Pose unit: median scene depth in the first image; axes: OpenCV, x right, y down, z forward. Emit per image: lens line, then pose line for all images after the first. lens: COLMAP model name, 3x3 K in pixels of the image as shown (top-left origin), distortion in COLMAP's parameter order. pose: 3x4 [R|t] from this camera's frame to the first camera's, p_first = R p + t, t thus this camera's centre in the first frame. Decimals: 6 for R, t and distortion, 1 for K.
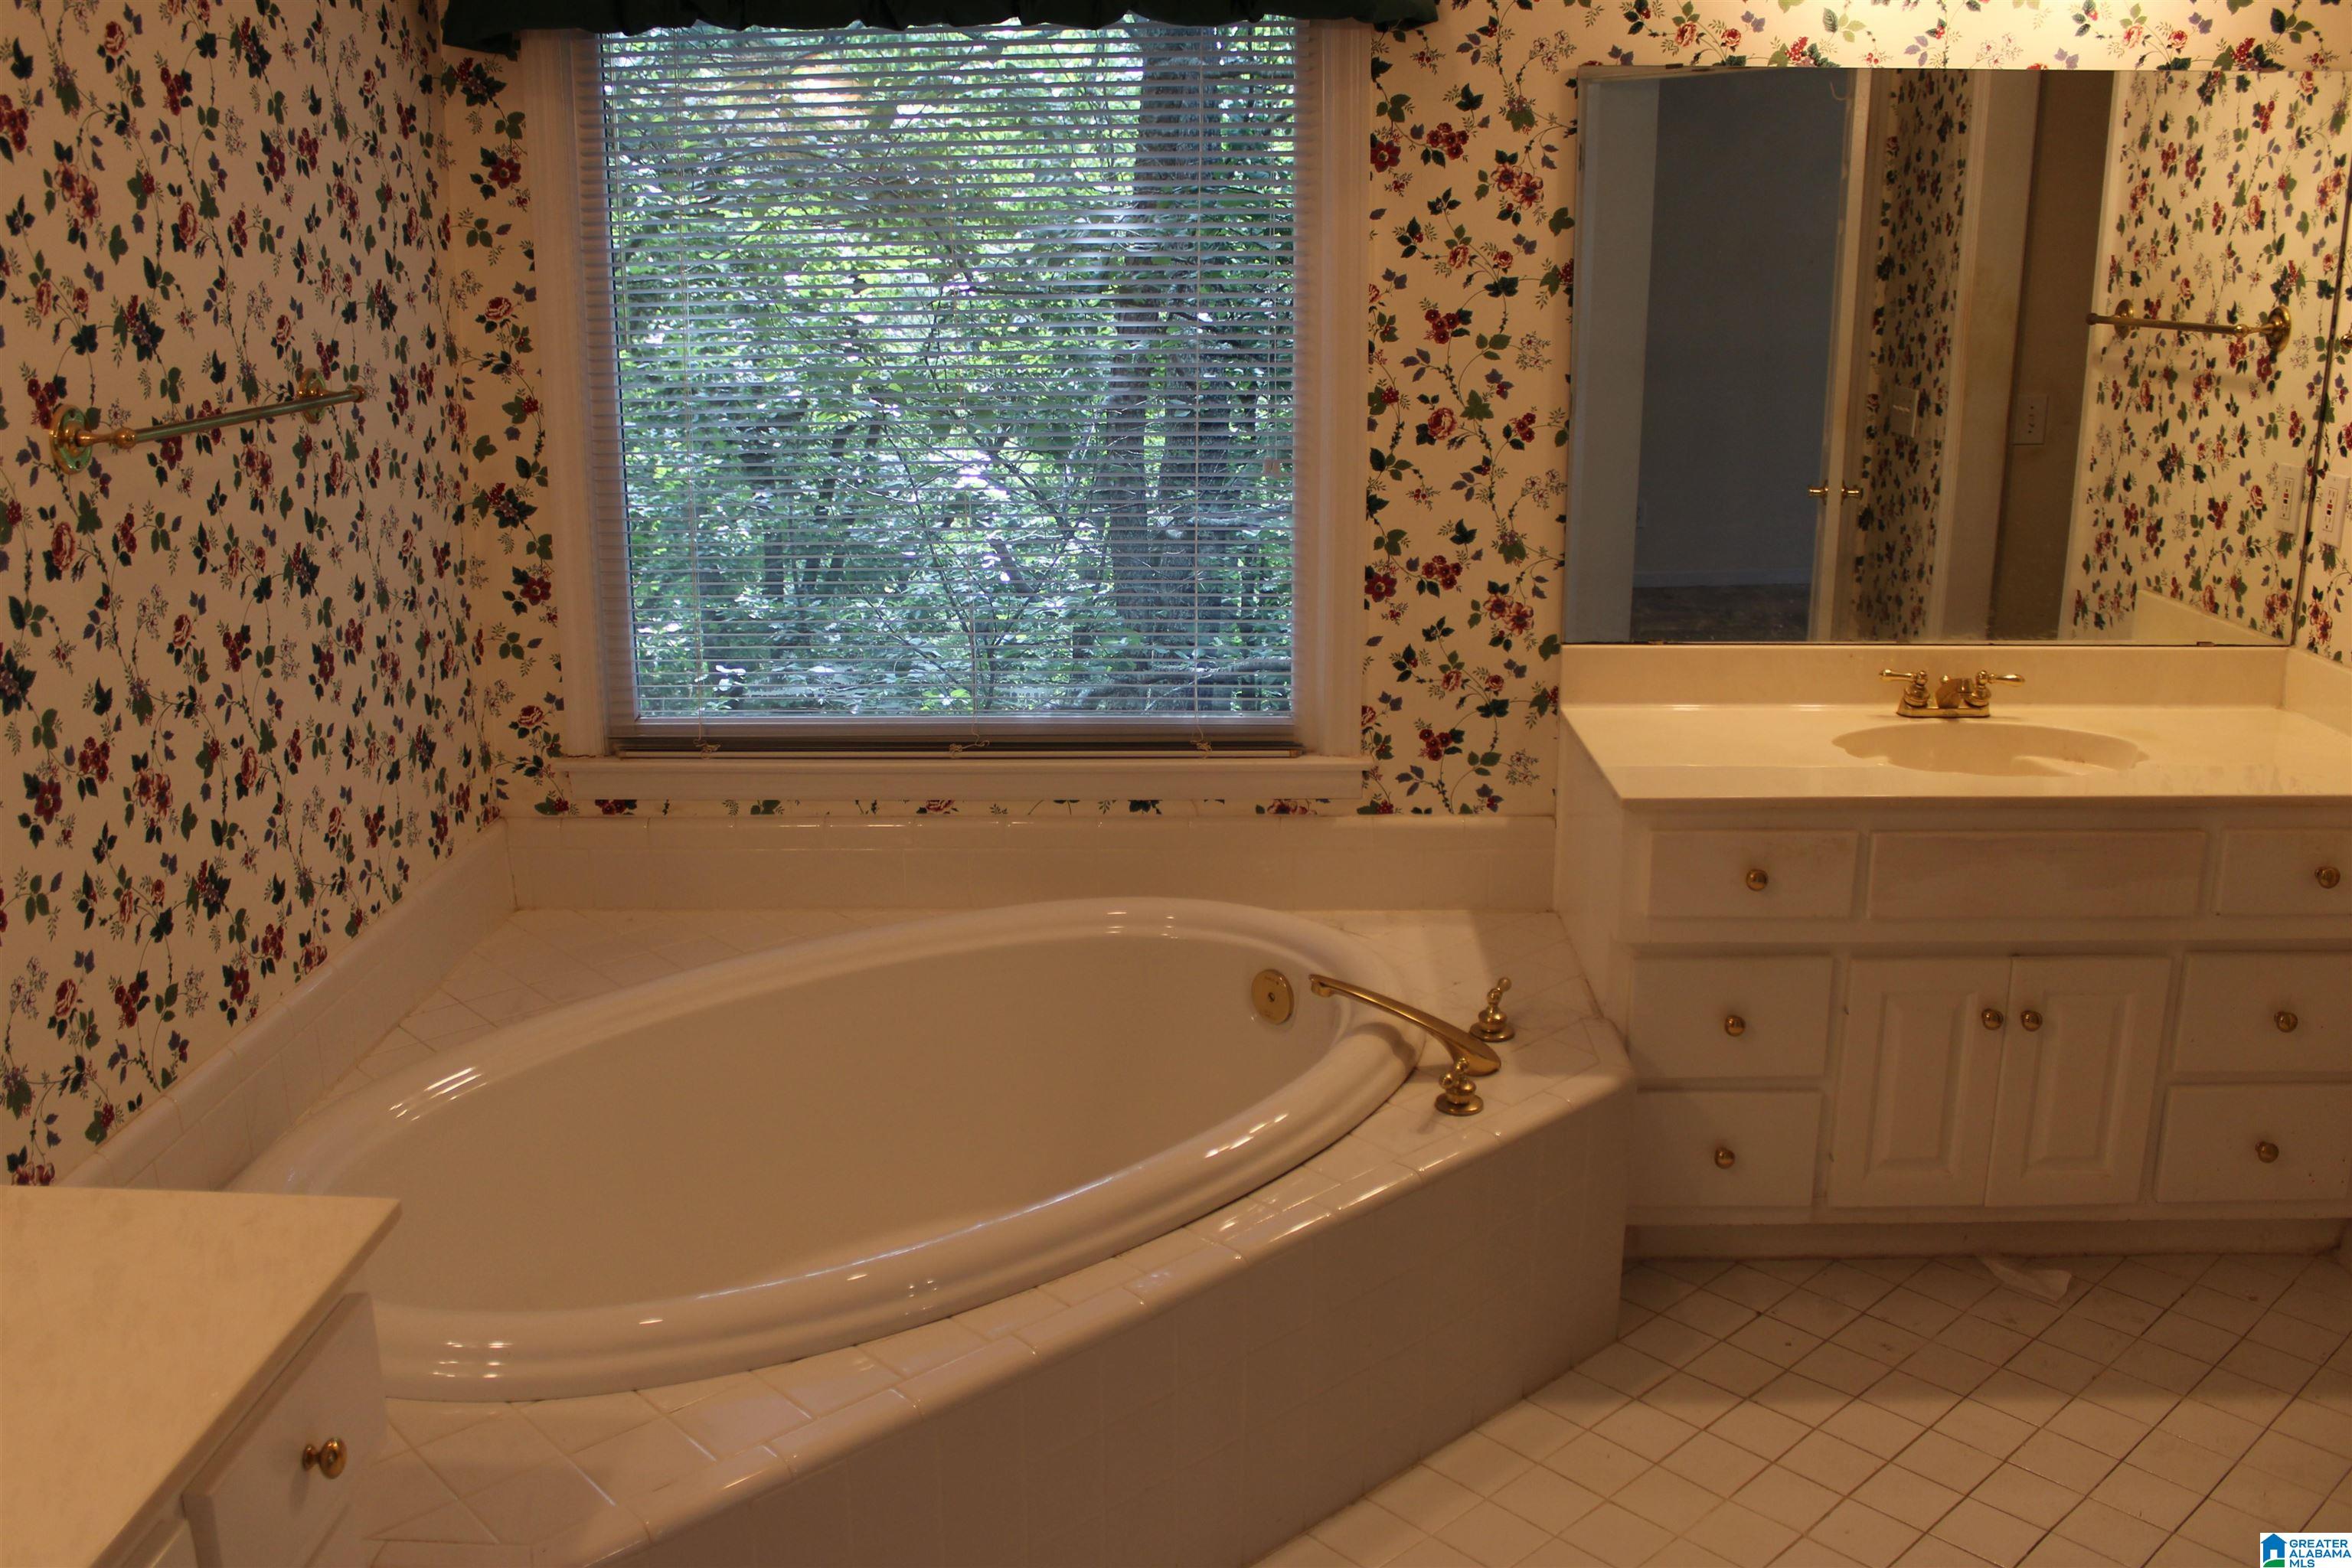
lens RADIAL K [[1843.0, 0, 1174.4], [0, 1843.0, 728.1], [0, 0, 1]] dist [-0.163429, 0.007960]
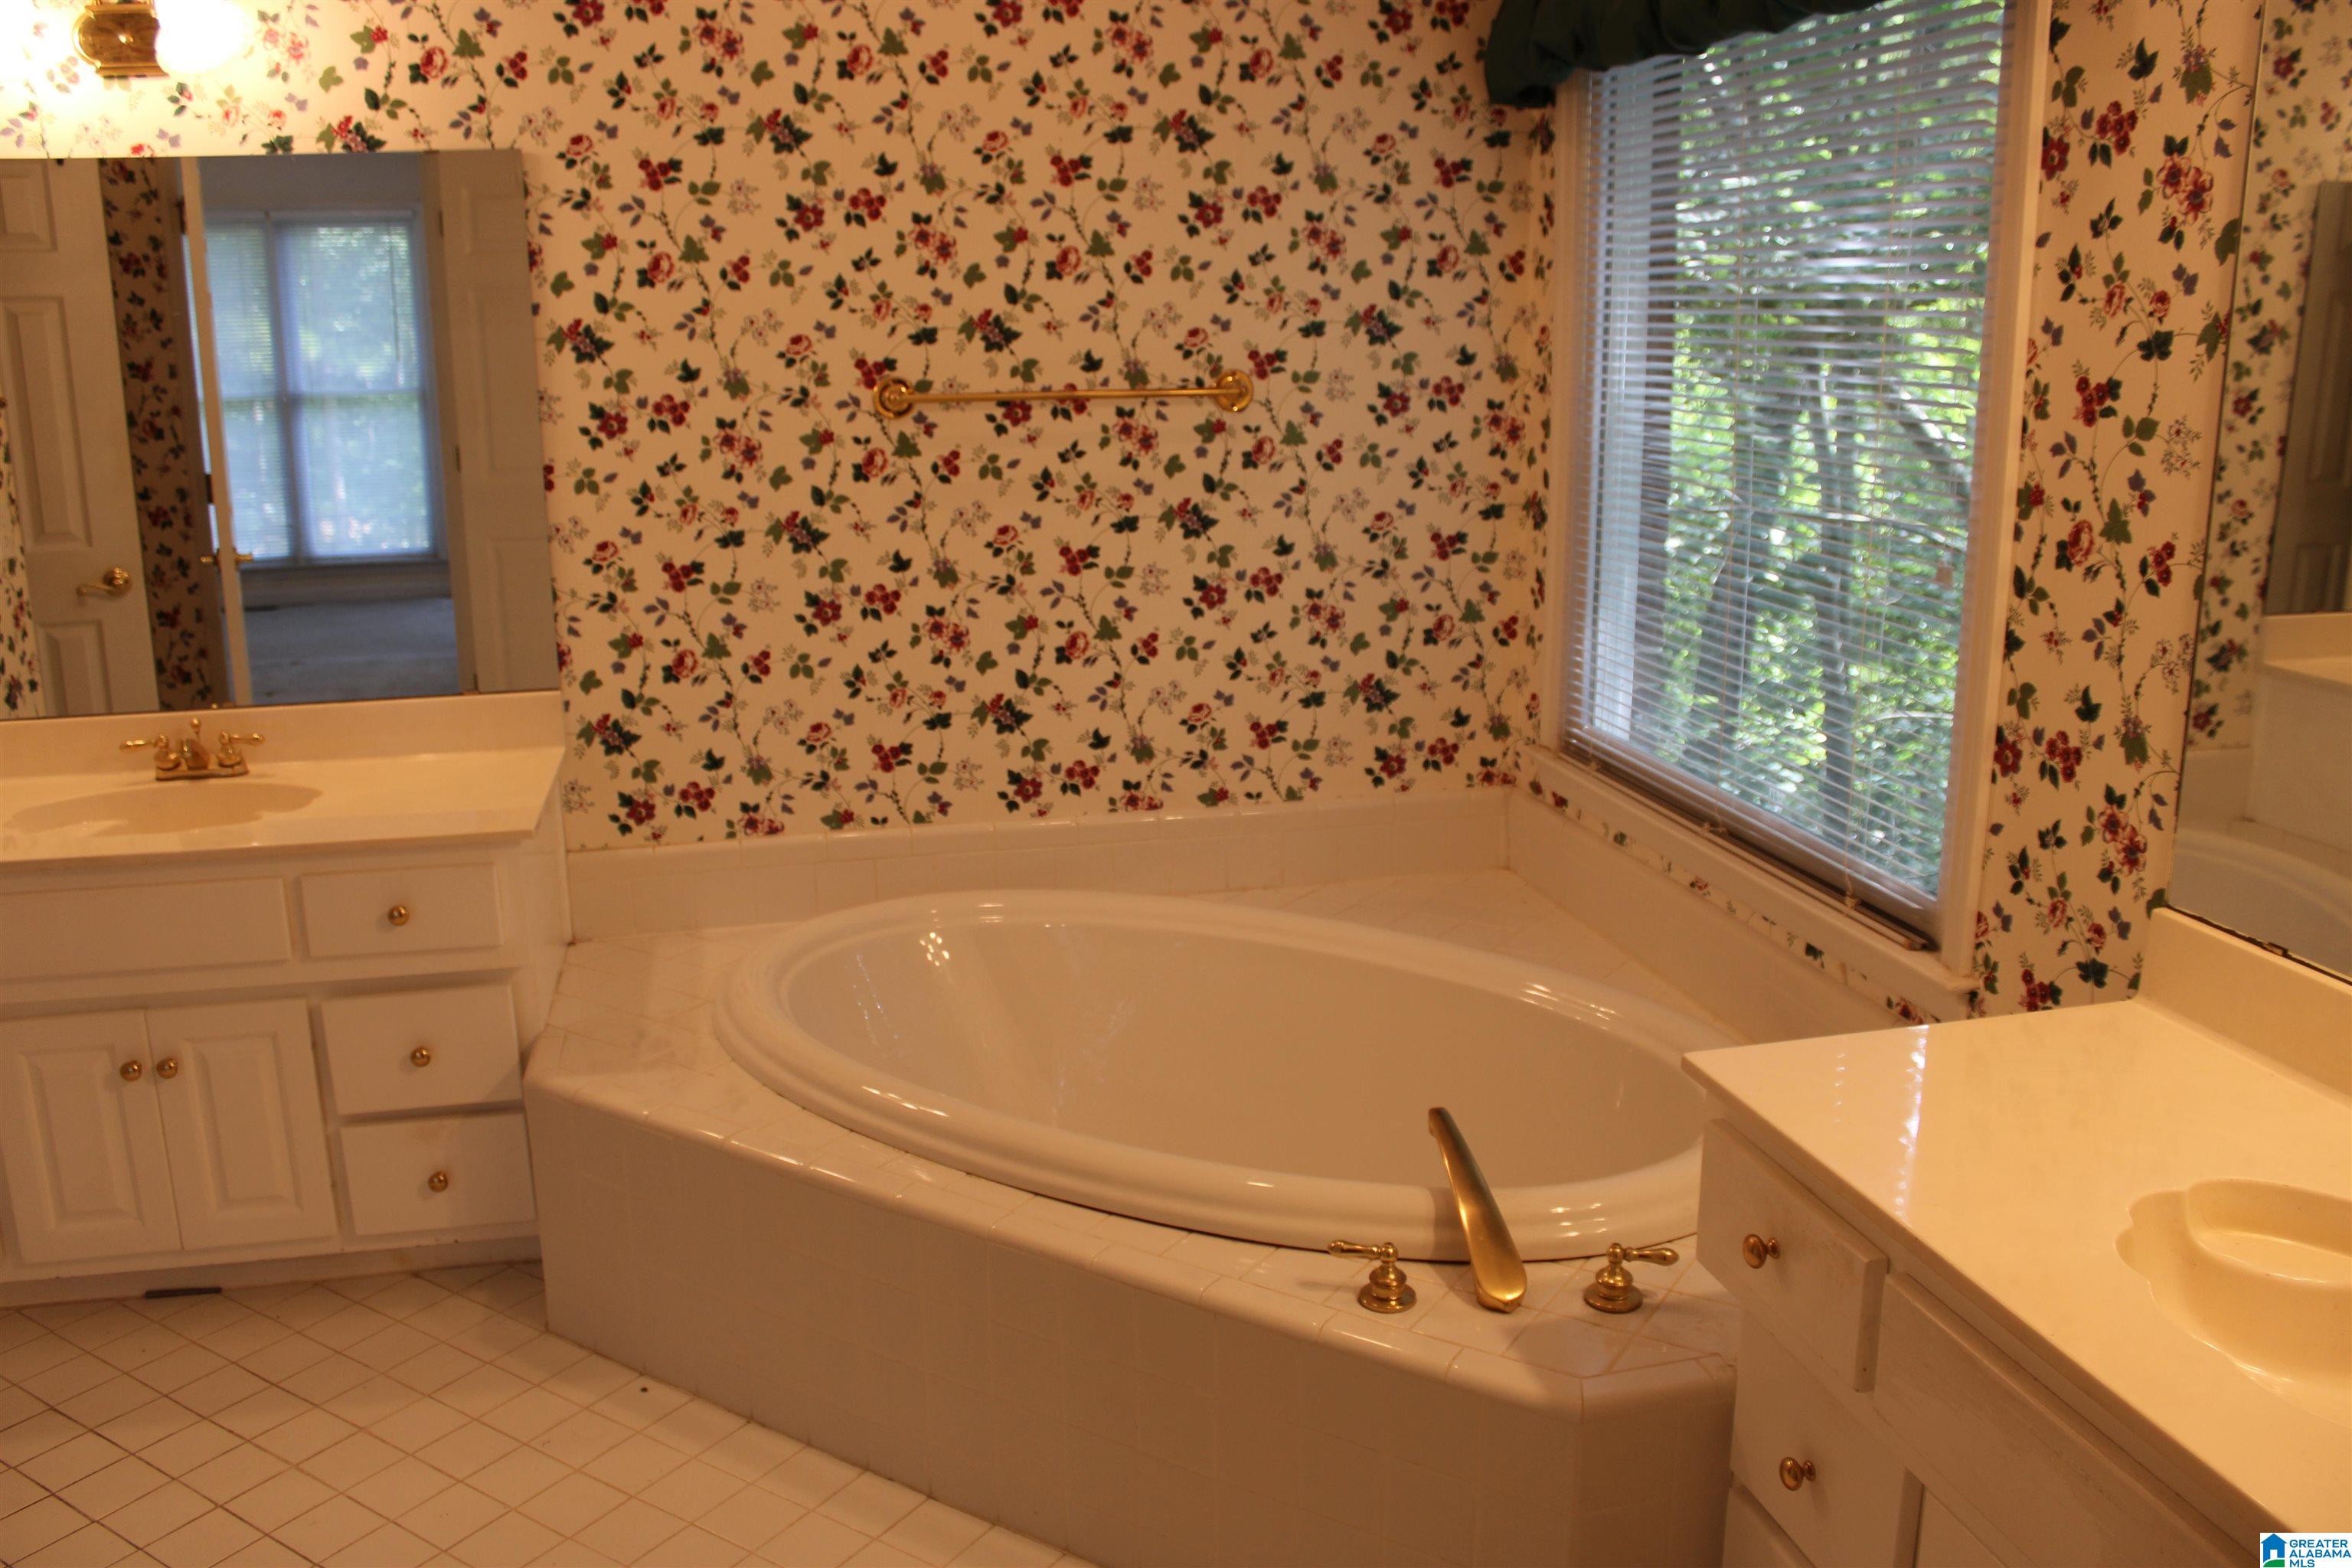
lens RADIAL K [[1943.3, 0, 1158.2], [0, 1943.3, 757.6], [0, 0, 1]] dist [-0.152919, 0.127897]
pose [[0.238403, 0.225244, -0.944685, 0.756644], [-0.227876, 0.958549, 0.171042, -0.131289], [0.944053, 0.174494, 0.279848, 0.486500]]
